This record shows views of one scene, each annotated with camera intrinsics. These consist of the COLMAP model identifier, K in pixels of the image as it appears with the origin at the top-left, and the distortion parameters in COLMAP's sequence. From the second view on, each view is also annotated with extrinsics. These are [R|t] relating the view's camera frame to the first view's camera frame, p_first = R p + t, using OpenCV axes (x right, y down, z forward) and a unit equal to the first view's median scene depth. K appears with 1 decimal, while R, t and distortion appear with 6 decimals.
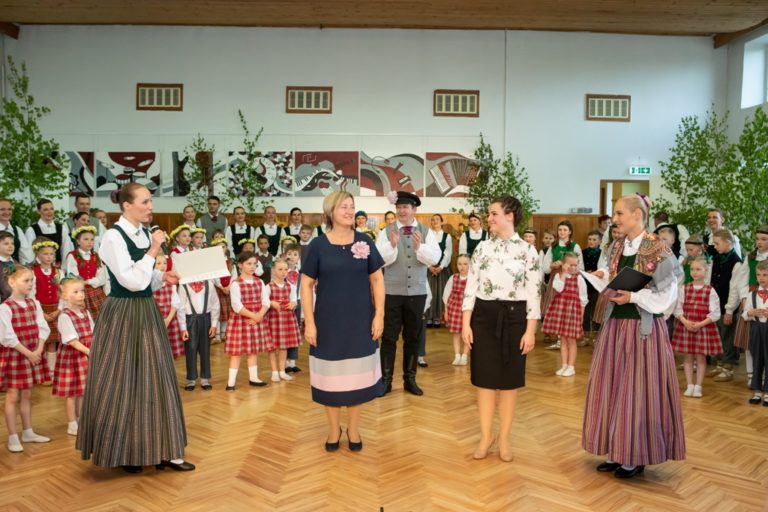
lens RADIAL K [[748.1, 0, 397.6], [0, 748.1, 248.1], [0, 0, 1]] dist [-0.034428, 0.000000]
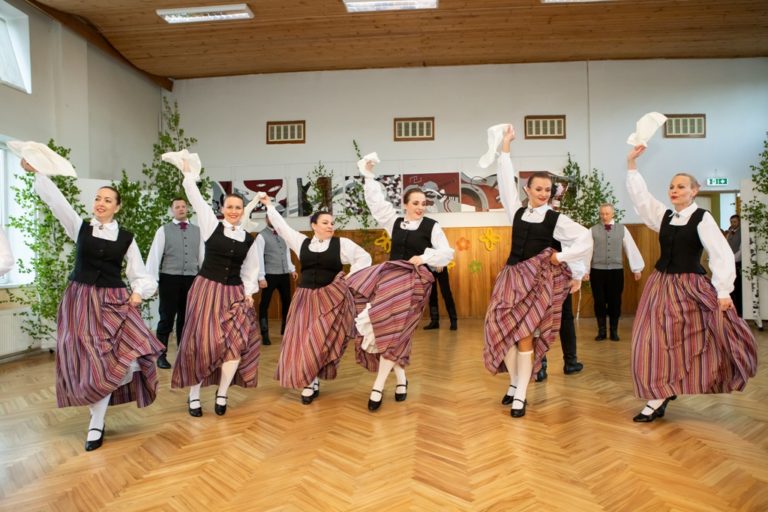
lens RADIAL K [[567.1, 0, 379.4], [0, 567.1, 258.4], [0, 0, 1]] dist [-0.098531, 0.083253]
pose [[0.992714, -0.023612, -0.118155, -0.074637], [0.018393, 0.998815, -0.045066, 0.036389], [0.119079, 0.042564, 0.991972, 0.150772]]
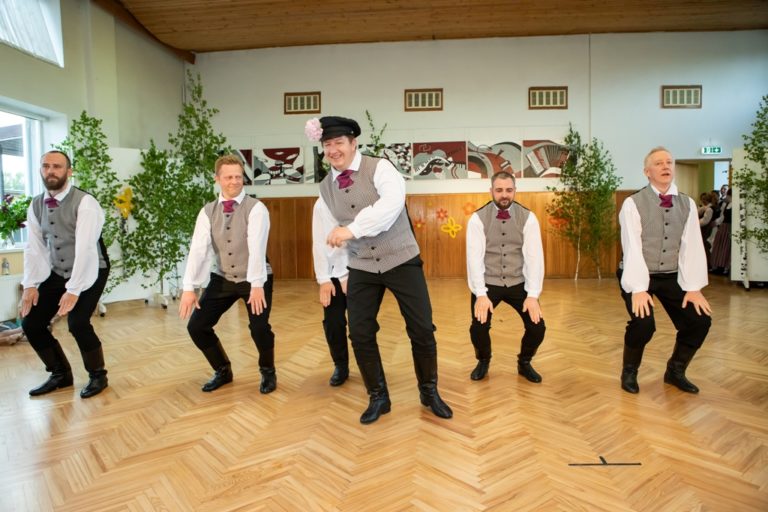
lens RADIAL K [[538.4, 0, 383.3], [0, 538.4, 246.1], [0, 0, 1]] dist [-0.105868, 0.086757]
pose [[0.991096, -0.016514, -0.132122, -0.073774], [0.016451, 0.999863, -0.001570, 0.037504], [0.132130, -0.000617, 0.991232, 0.140983]]
